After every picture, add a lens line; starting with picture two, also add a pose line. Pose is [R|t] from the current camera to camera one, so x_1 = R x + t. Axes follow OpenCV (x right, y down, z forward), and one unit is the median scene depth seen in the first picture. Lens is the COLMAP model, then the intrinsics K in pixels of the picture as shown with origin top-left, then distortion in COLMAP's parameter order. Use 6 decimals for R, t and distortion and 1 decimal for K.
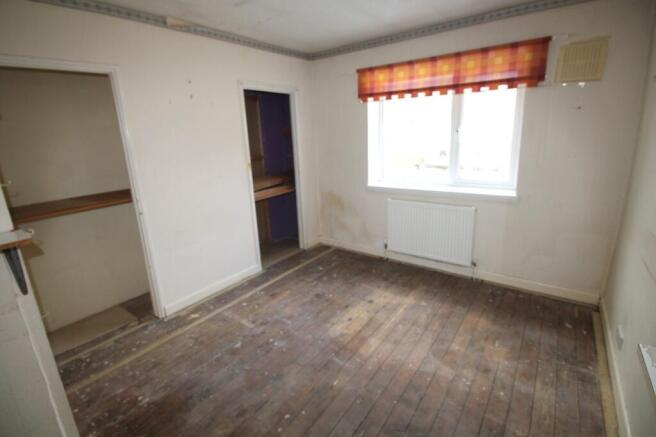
lens RADIAL K [[312.0, 0, 326.1], [0, 312.0, 207.2], [0, 0, 1]] dist [-0.000016, -0.001004]
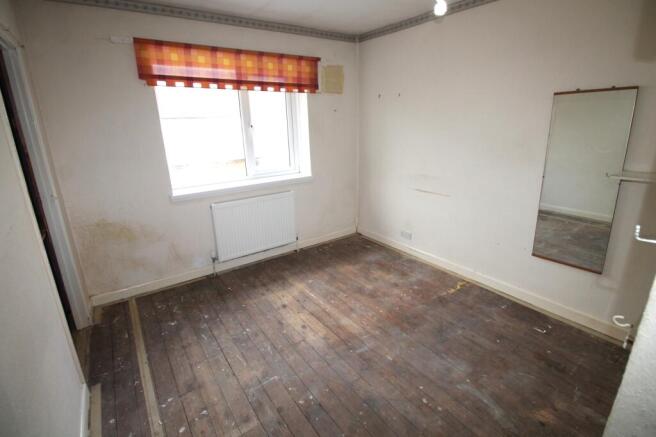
lens RADIAL K [[312.0, 0, 326.1], [0, 312.0, 207.2], [0, 0, 1]] dist [-0.000016, -0.001004]
pose [[0.306408, -0.229651, 0.923783, -0.587011], [0.230727, 0.959440, 0.161985, -0.101342], [-0.923515, 0.163508, 0.346967, 0.483261]]
